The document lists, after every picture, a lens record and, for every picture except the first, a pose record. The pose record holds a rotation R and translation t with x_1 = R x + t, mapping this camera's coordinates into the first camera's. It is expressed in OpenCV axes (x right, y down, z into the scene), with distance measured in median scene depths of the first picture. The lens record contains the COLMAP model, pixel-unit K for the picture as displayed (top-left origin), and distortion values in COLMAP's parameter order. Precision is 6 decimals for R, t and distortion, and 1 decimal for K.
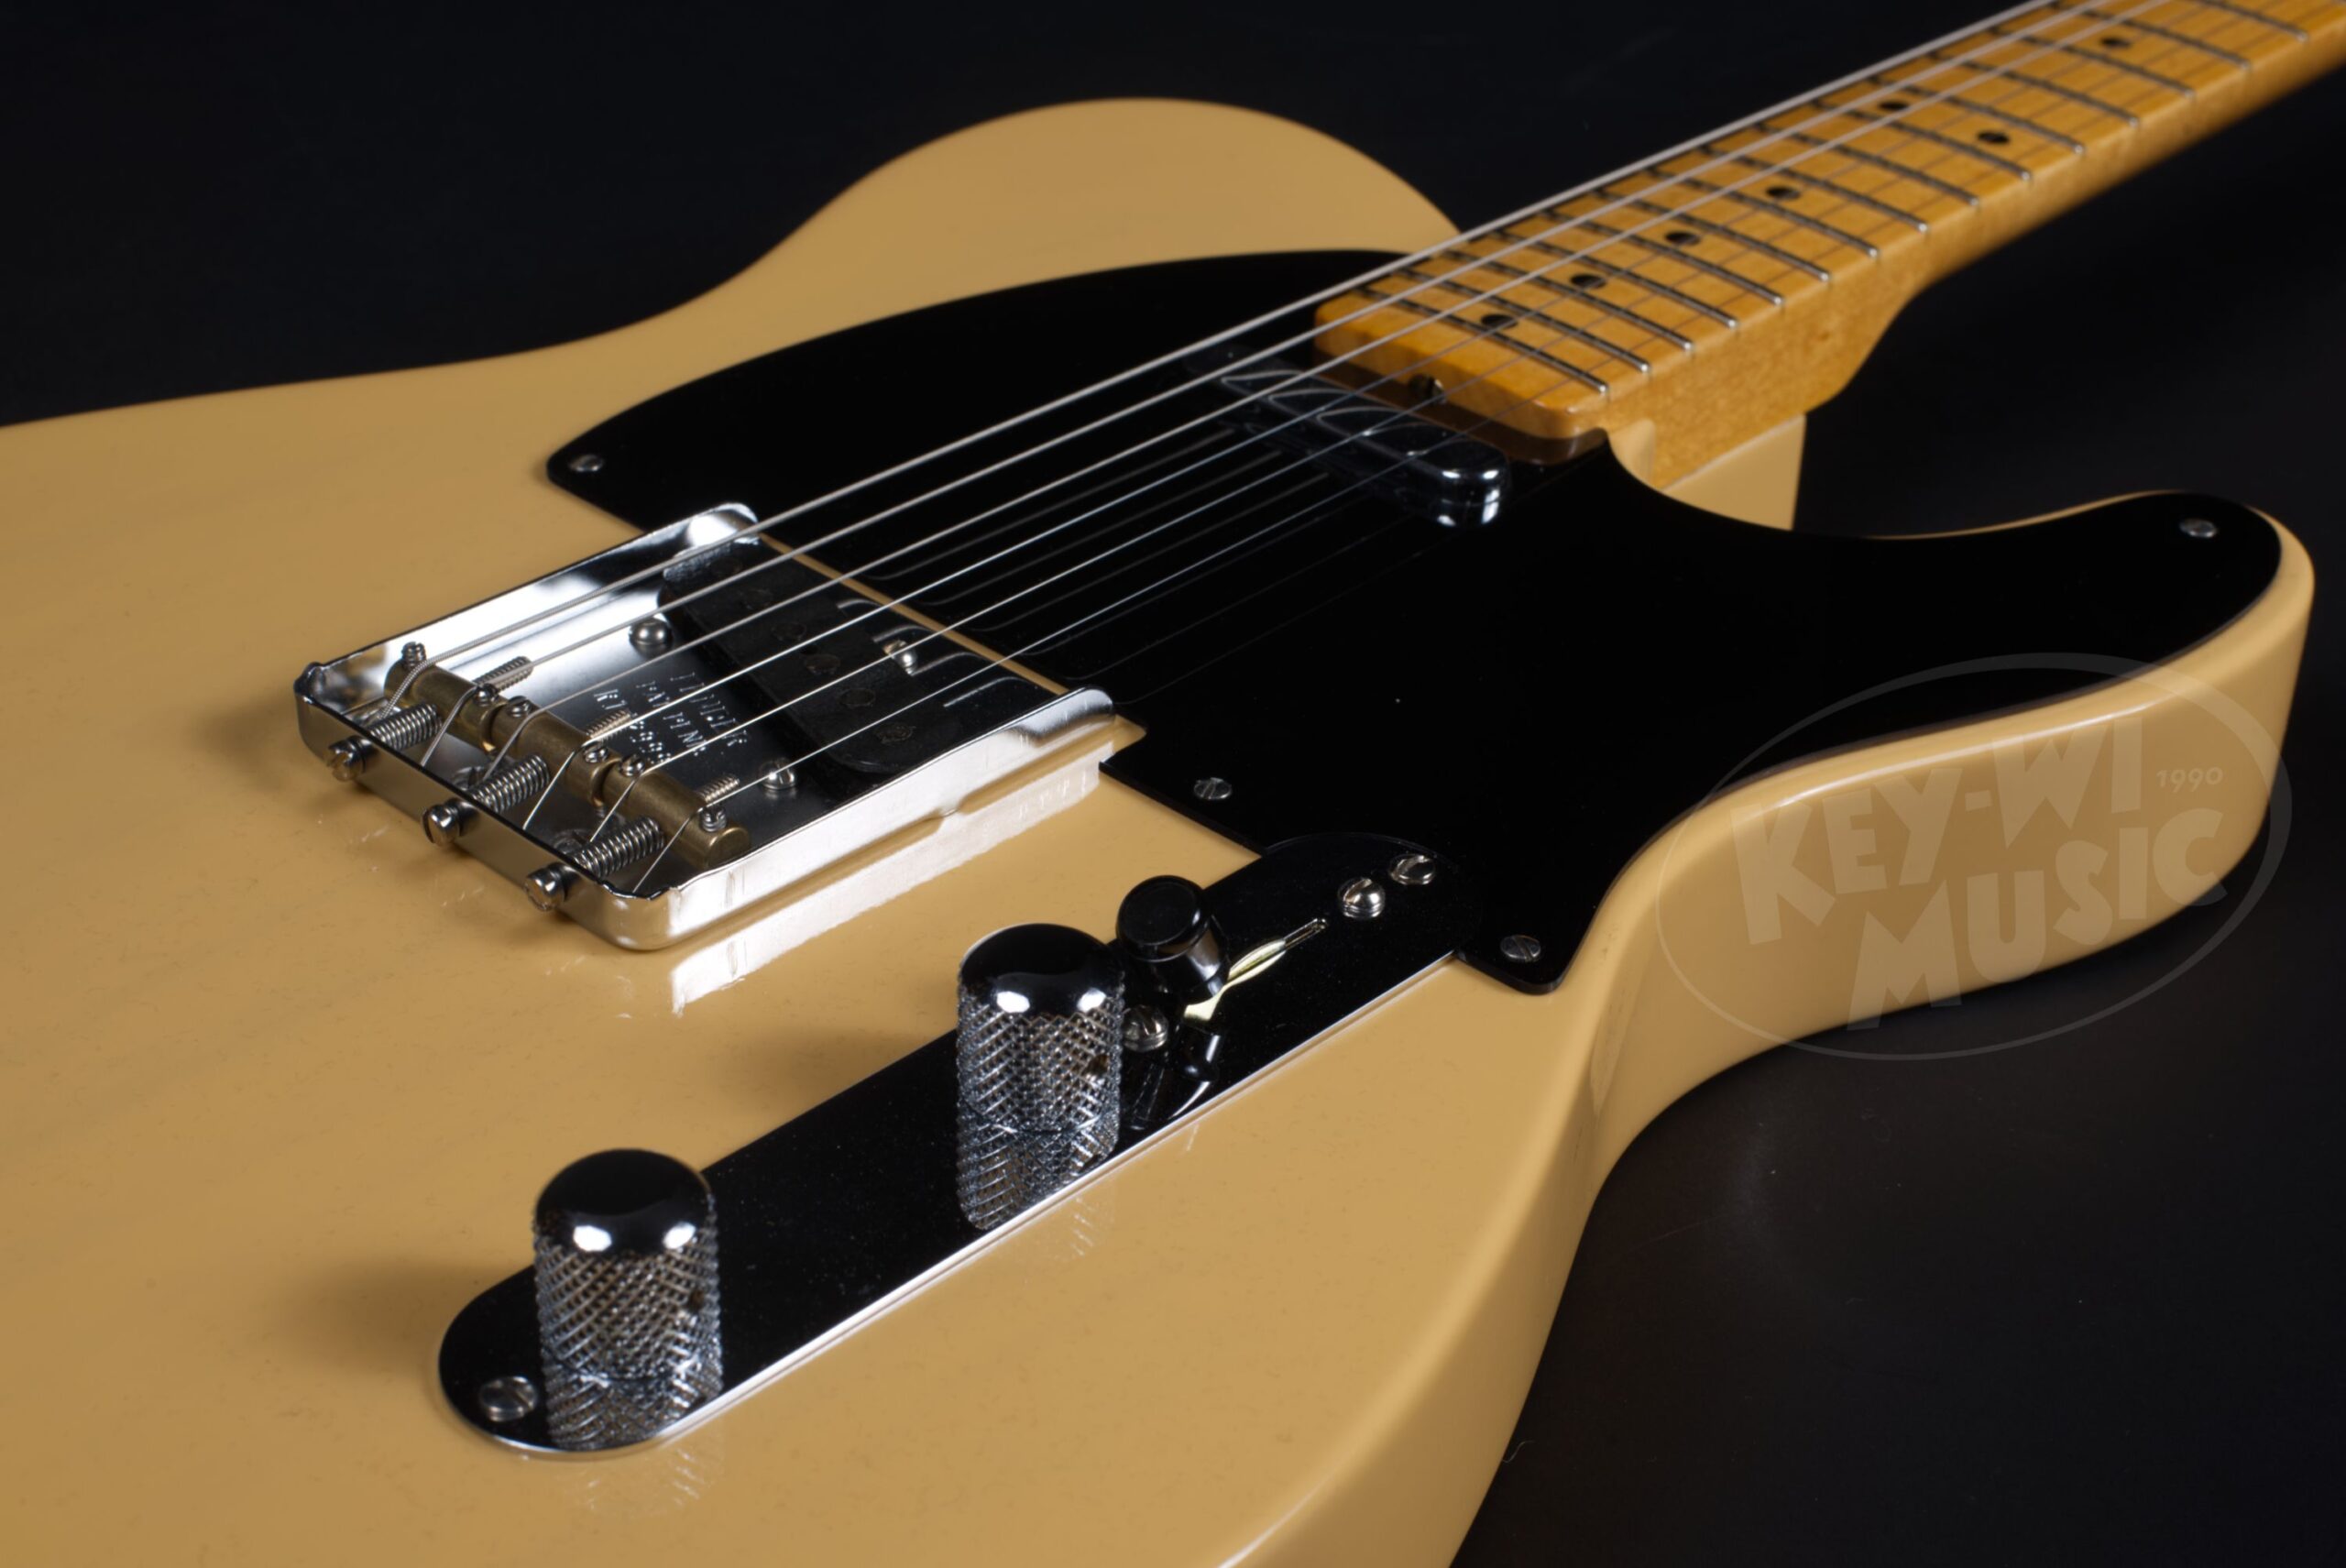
lens RADIAL K [[3647.4, 0, 1173.0], [0, 3647.4, 784.0], [0, 0, 1]] dist [-0.046009, -0.104392]
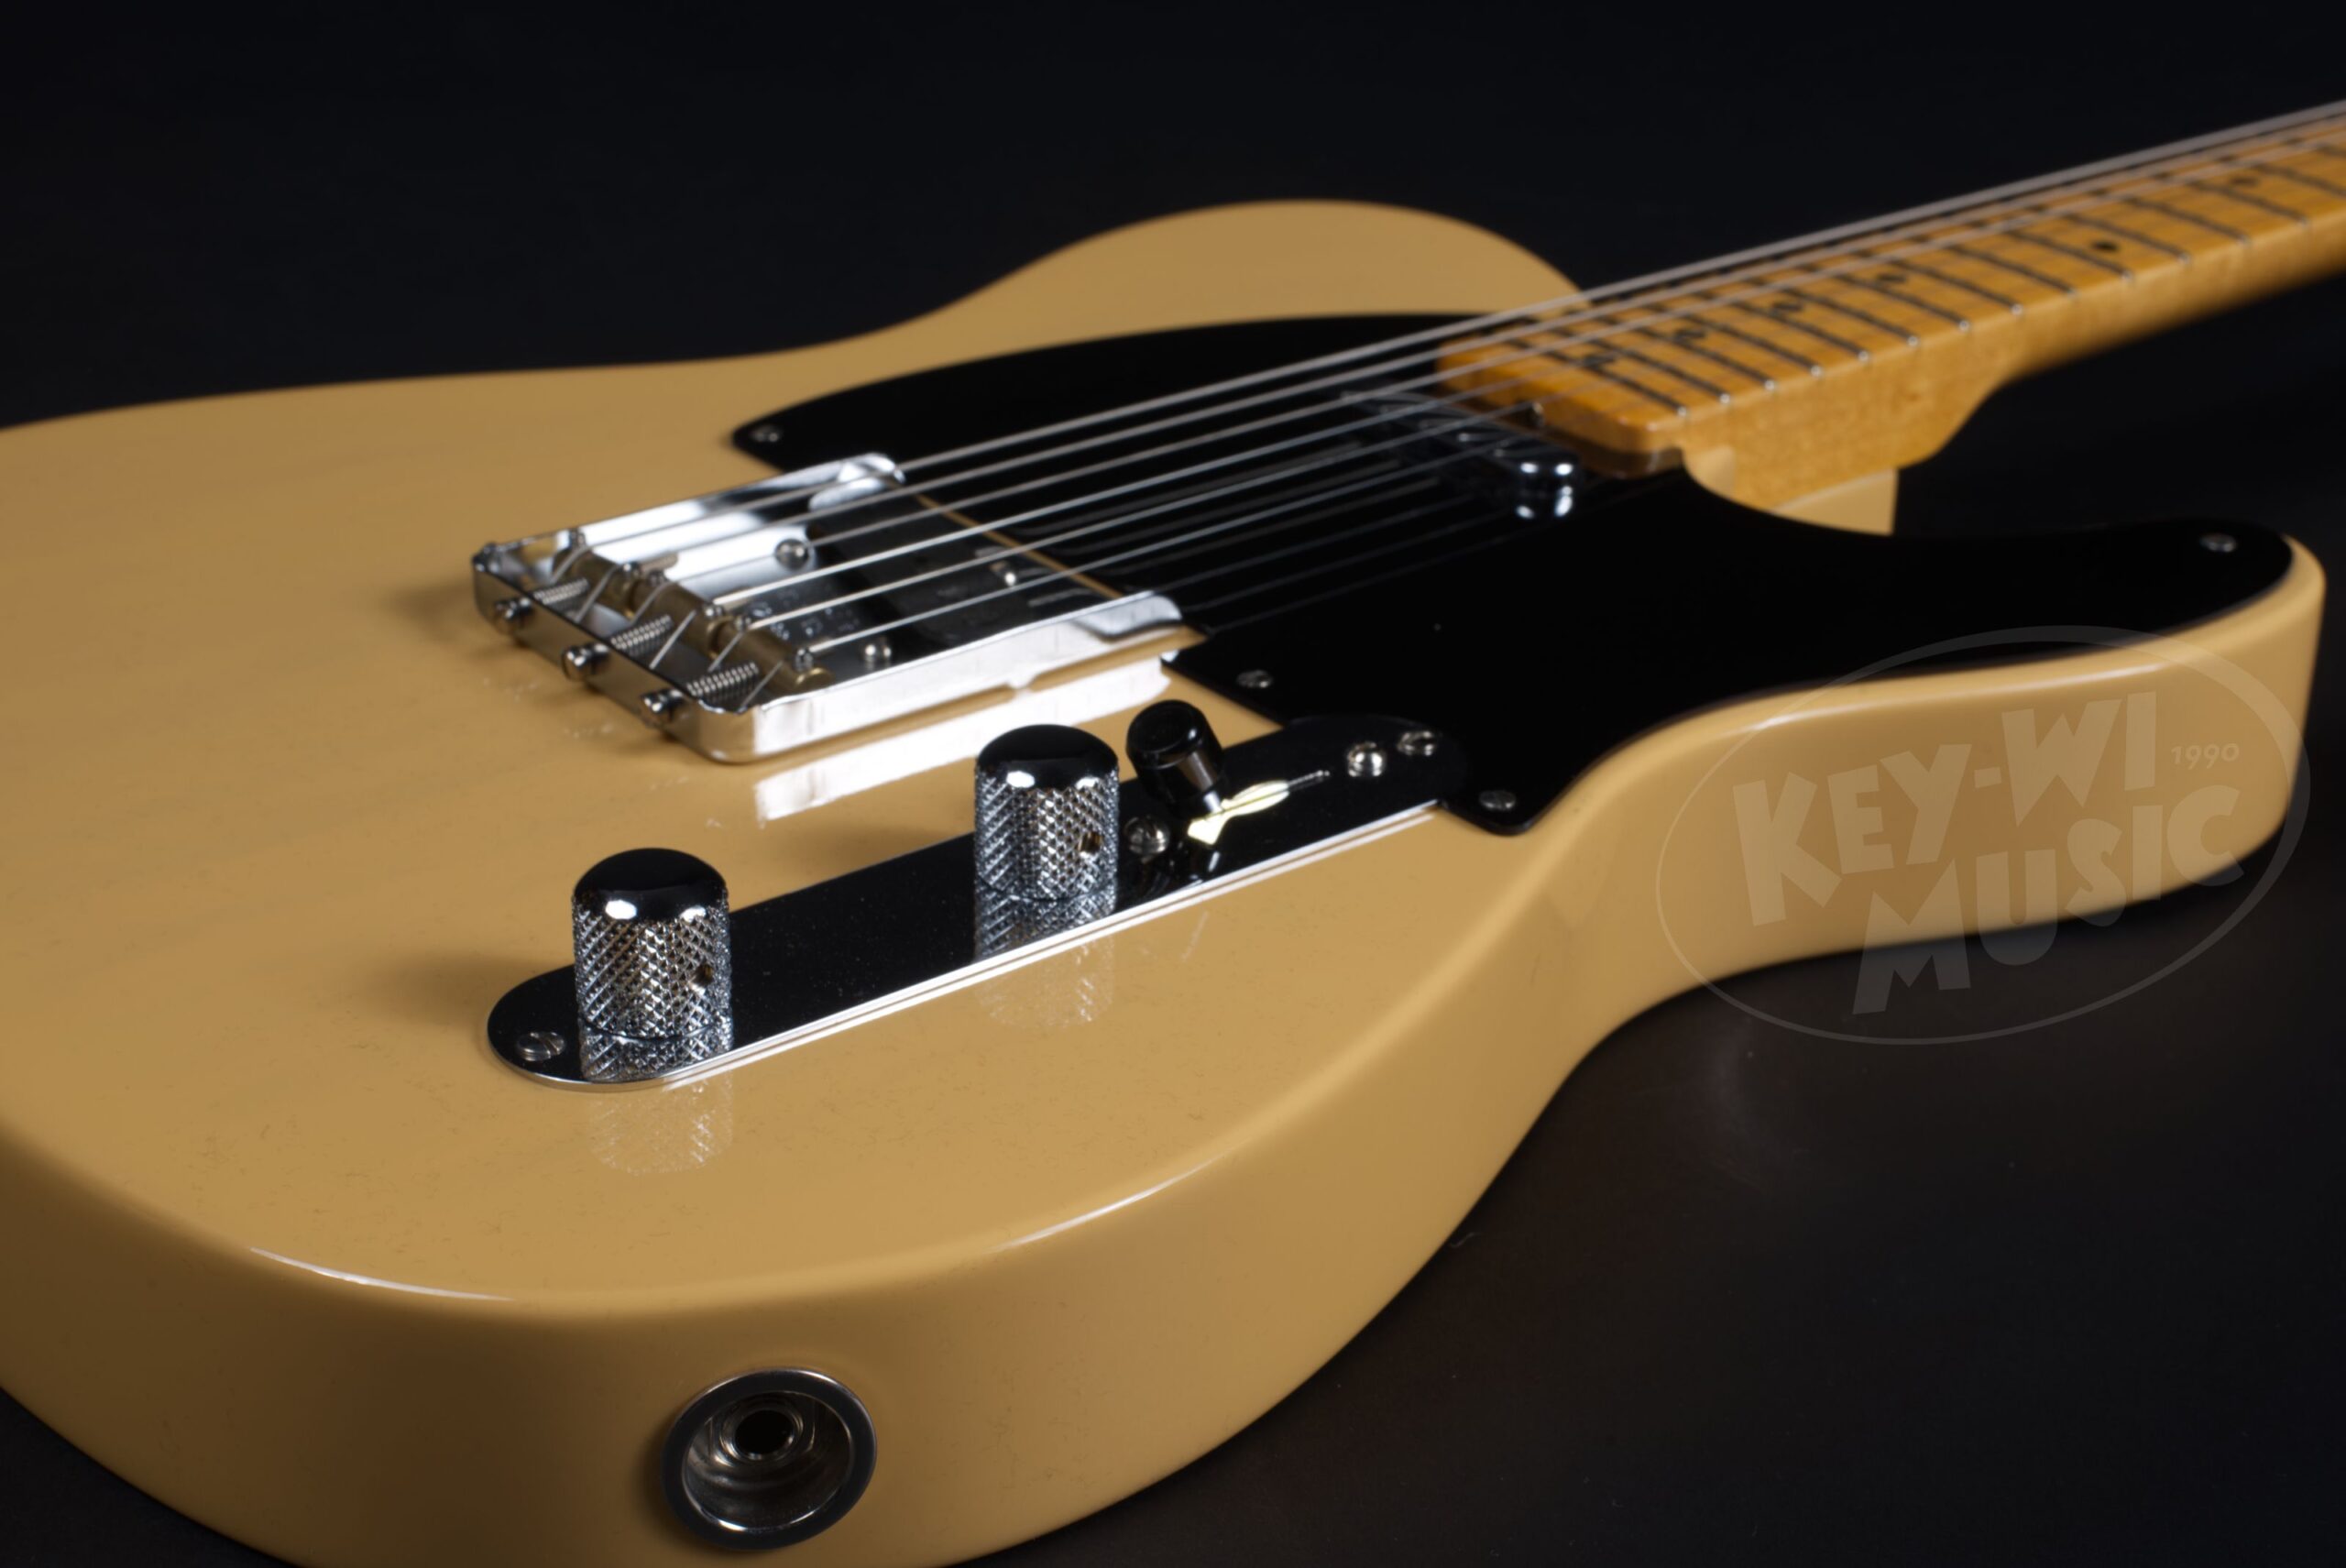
lens RADIAL K [[3647.4, 0, 1173.0], [0, 3647.4, 784.0], [0, 0, 1]] dist [-0.046009, -0.104392]
pose [[0.992147, 0.042239, -0.117725, 0.118793], [-0.054449, 0.993241, -0.102505, 0.149140], [0.112600, 0.108111, 0.987742, -0.114202]]
